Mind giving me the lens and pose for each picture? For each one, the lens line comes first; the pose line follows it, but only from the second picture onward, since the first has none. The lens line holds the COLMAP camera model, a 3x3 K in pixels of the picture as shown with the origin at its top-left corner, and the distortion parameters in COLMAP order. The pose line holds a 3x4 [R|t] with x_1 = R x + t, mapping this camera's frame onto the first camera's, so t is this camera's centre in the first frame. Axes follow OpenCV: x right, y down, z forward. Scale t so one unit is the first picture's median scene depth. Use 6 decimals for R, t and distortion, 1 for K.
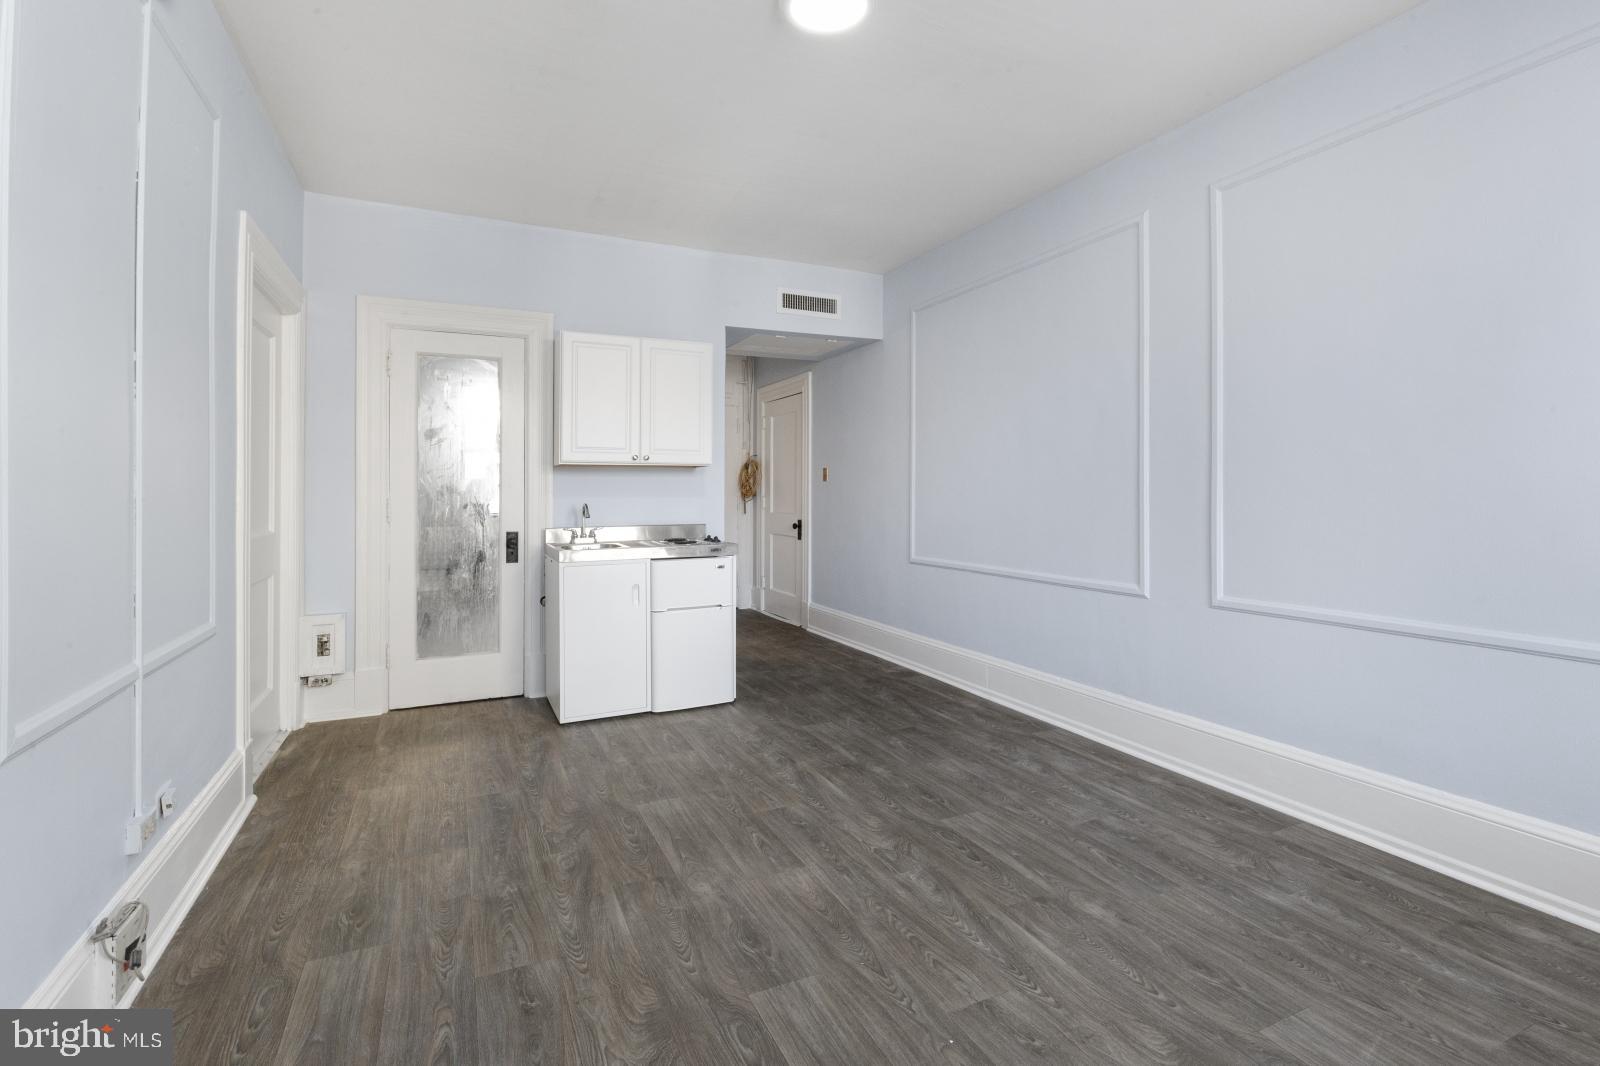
lens RADIAL K [[733.0, 0, 791.7], [0, 733.0, 486.7], [0, 0, 1]] dist [0.001707, -0.000244]
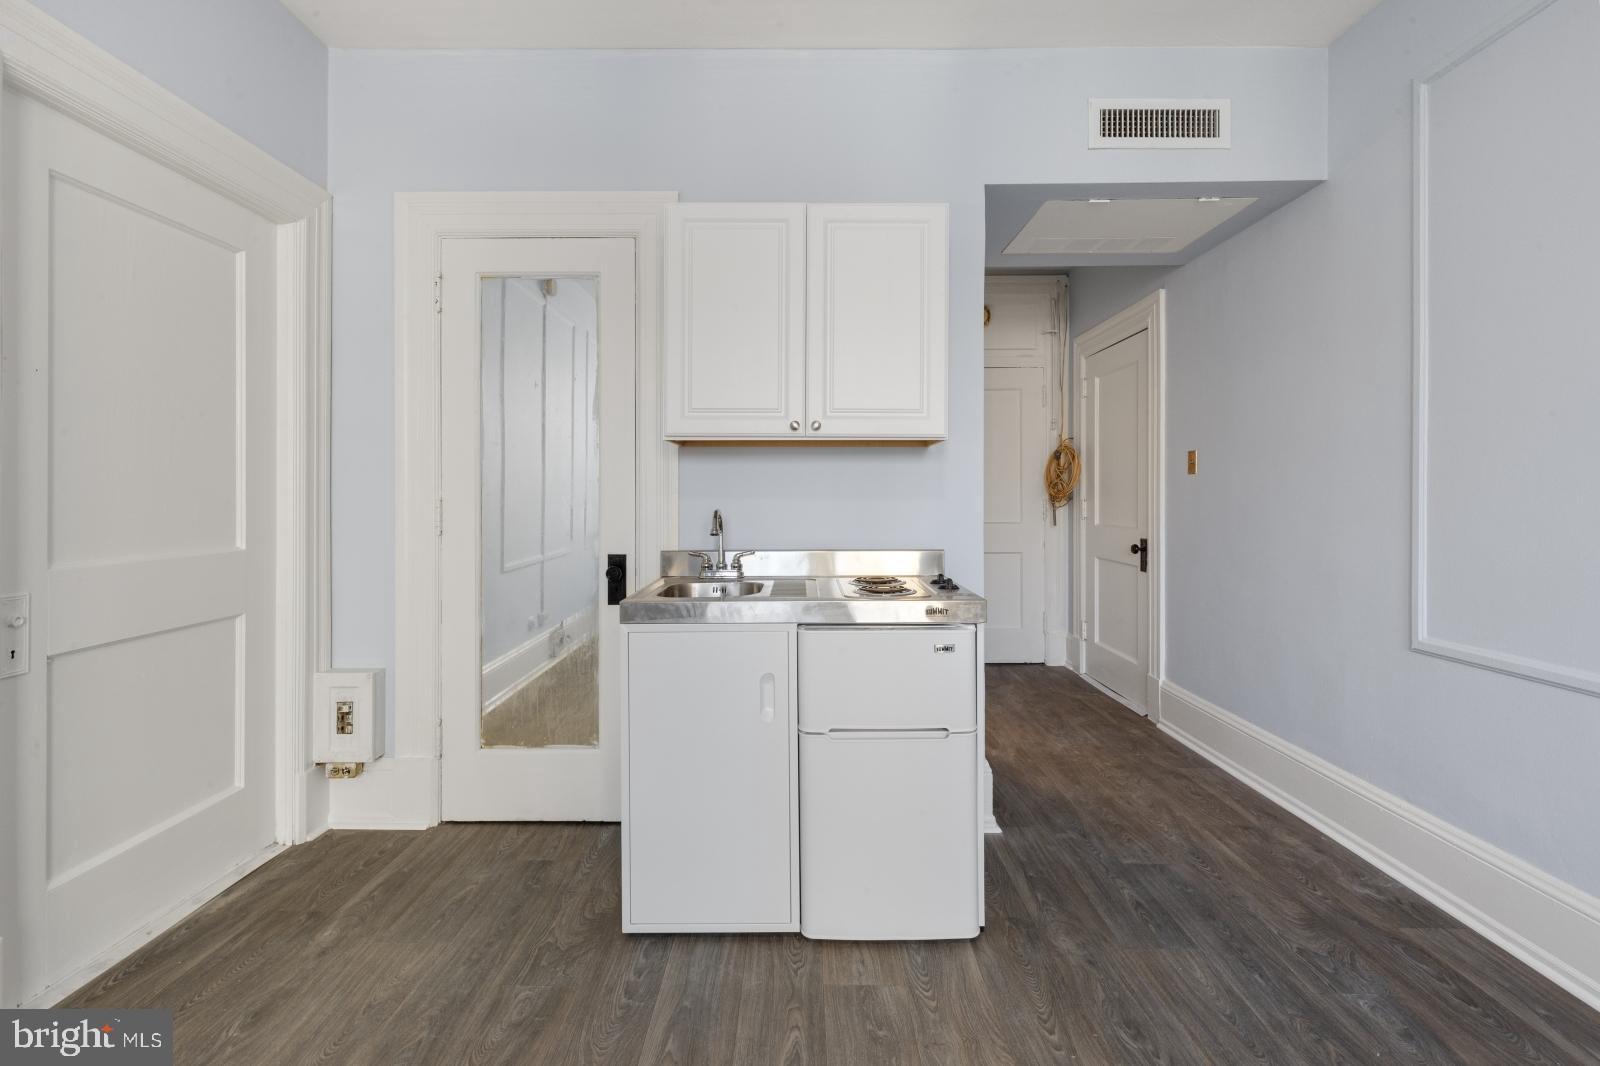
lens RADIAL K [[733.0, 0, 791.7], [0, 733.0, 486.7], [0, 0, 1]] dist [0.001707, -0.000244]
pose [[0.901900, -0.001290, -0.431942, 0.020111], [-0.000610, 0.999991, -0.004261, 0.009018], [0.431944, 0.004107, 0.901891, 0.637917]]
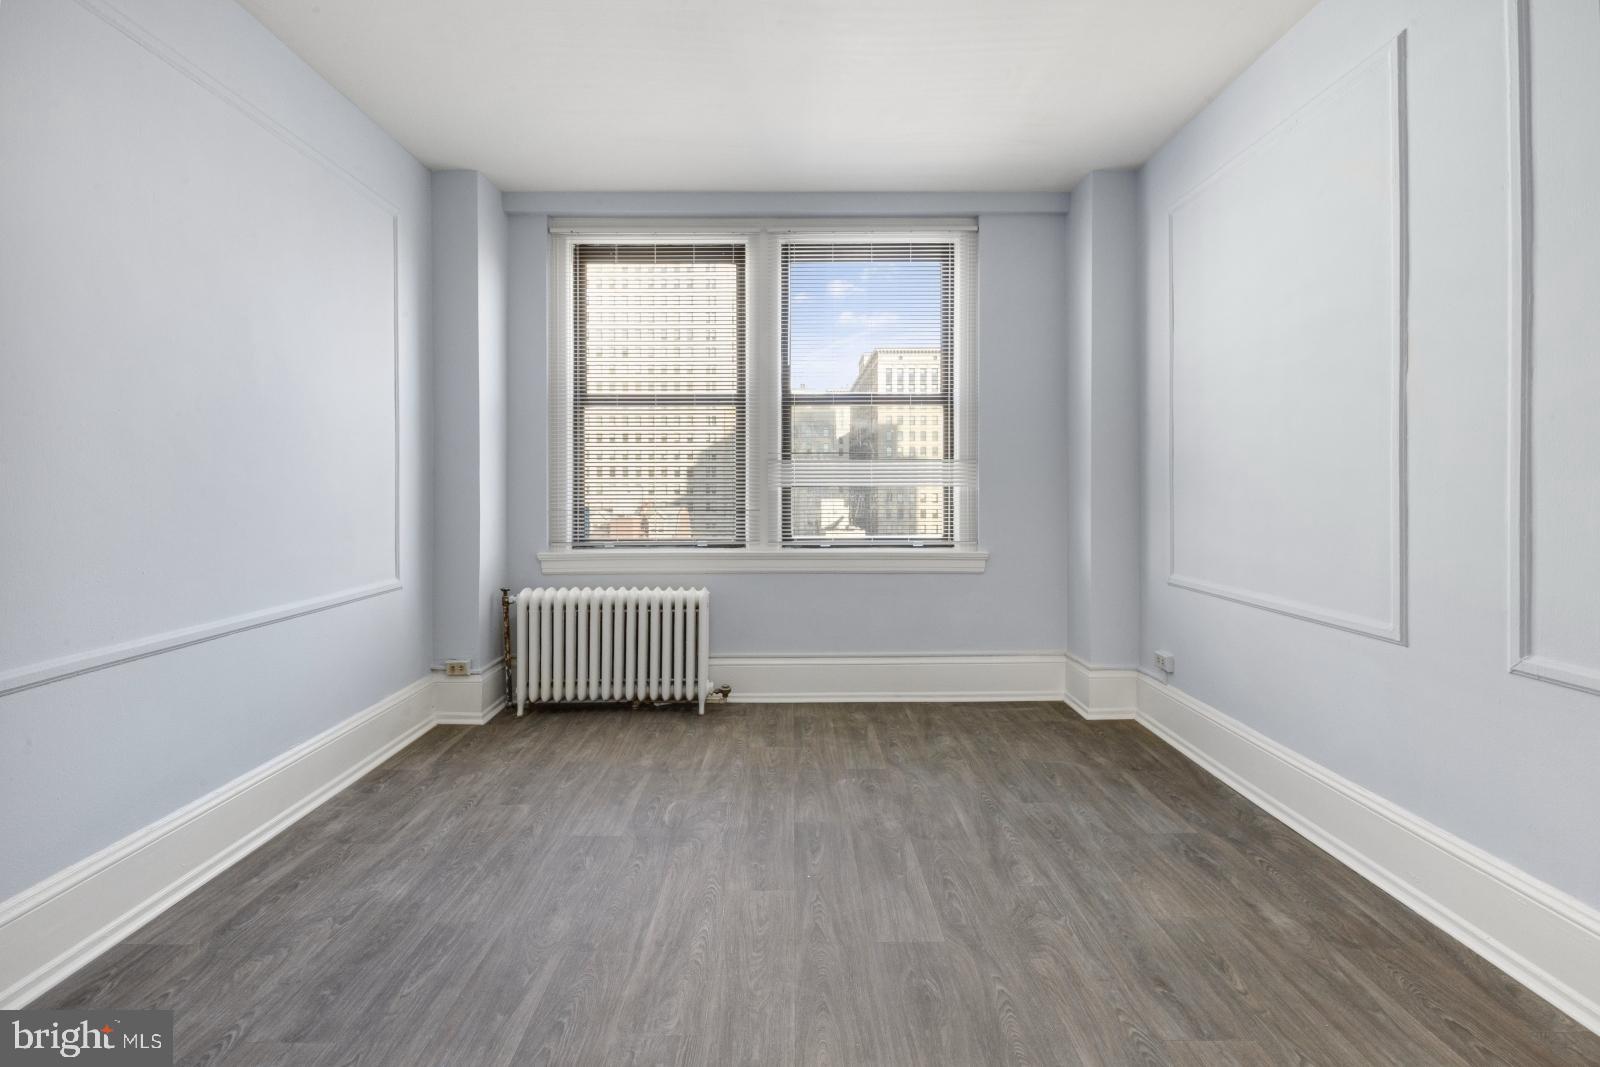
lens RADIAL K [[733.0, 0, 791.7], [0, 733.0, 487.2], [0, 0, 1]] dist [0.001707, -0.000244]
pose [[-0.905950, 0.007478, 0.423318, -0.164129], [0.004964, 0.999963, -0.007040, 0.011442], [-0.423355, -0.004277, -0.905954, 1.071089]]
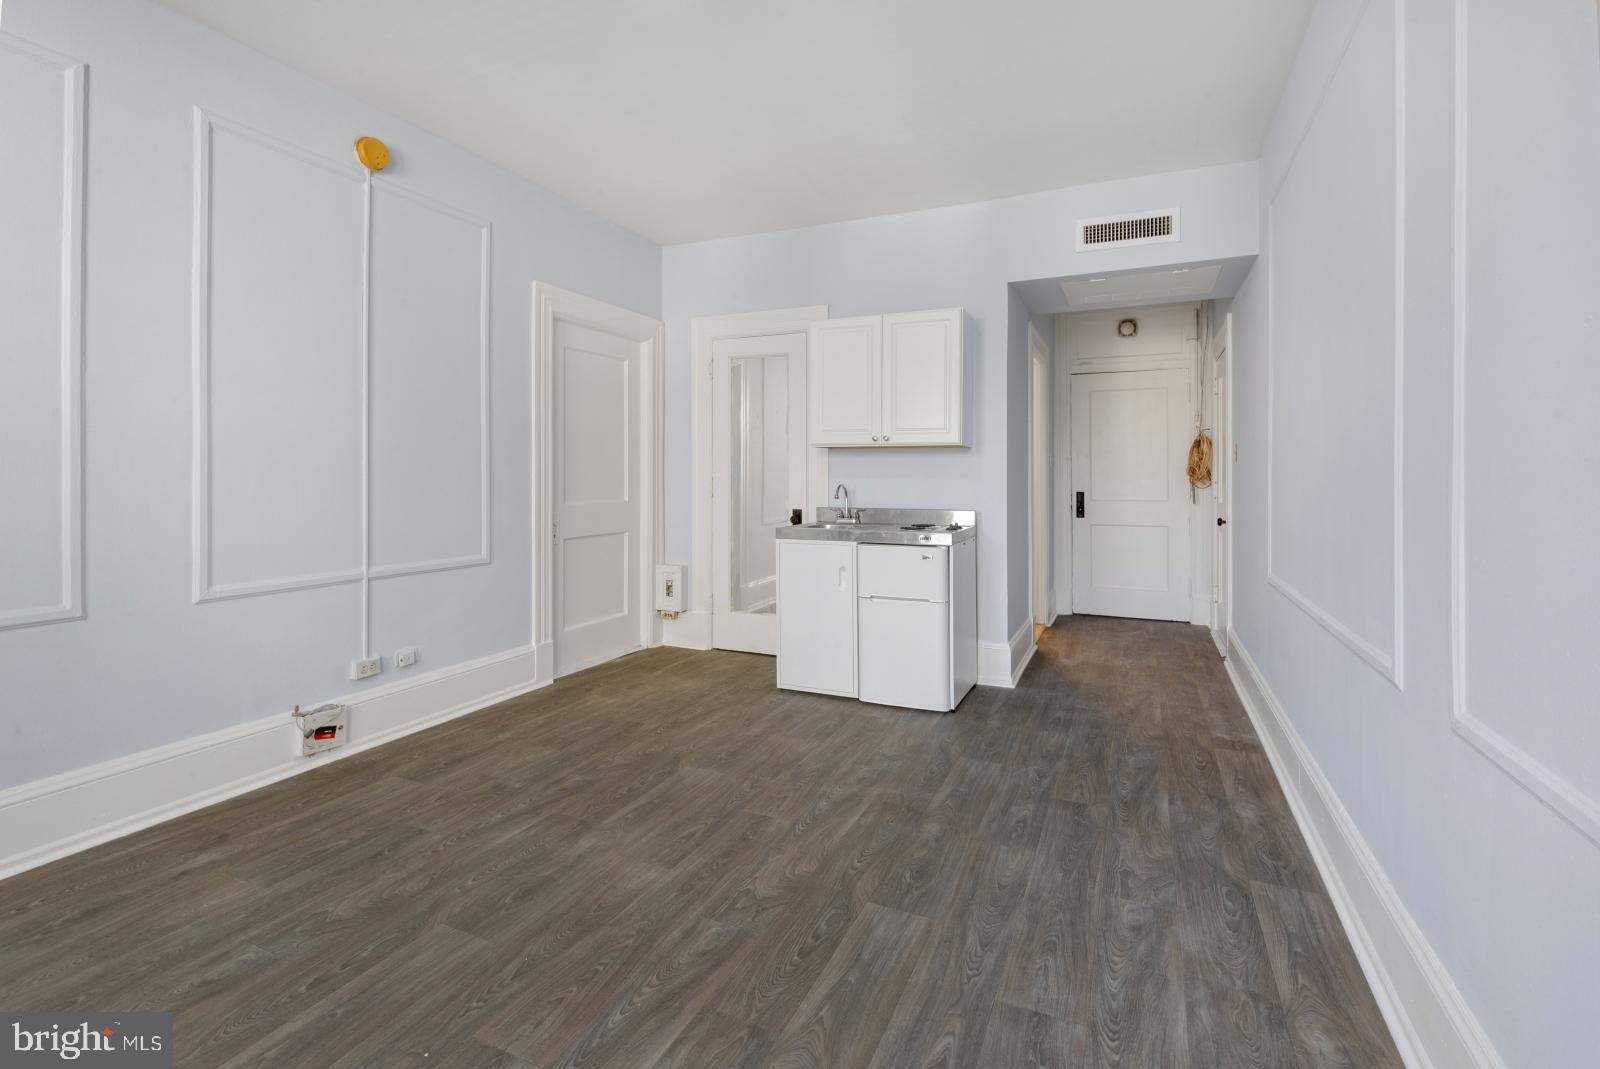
lens RADIAL K [[740.3, 0, 800.1], [0, 740.3, 472.4], [0, 0, 1]] dist [0.005250, 0.000014]
pose [[0.649474, 0.003779, -0.760374, 0.585717], [-0.002433, 0.999993, 0.002891, 0.003566], [0.760380, -0.000027, 0.649479, 0.350326]]
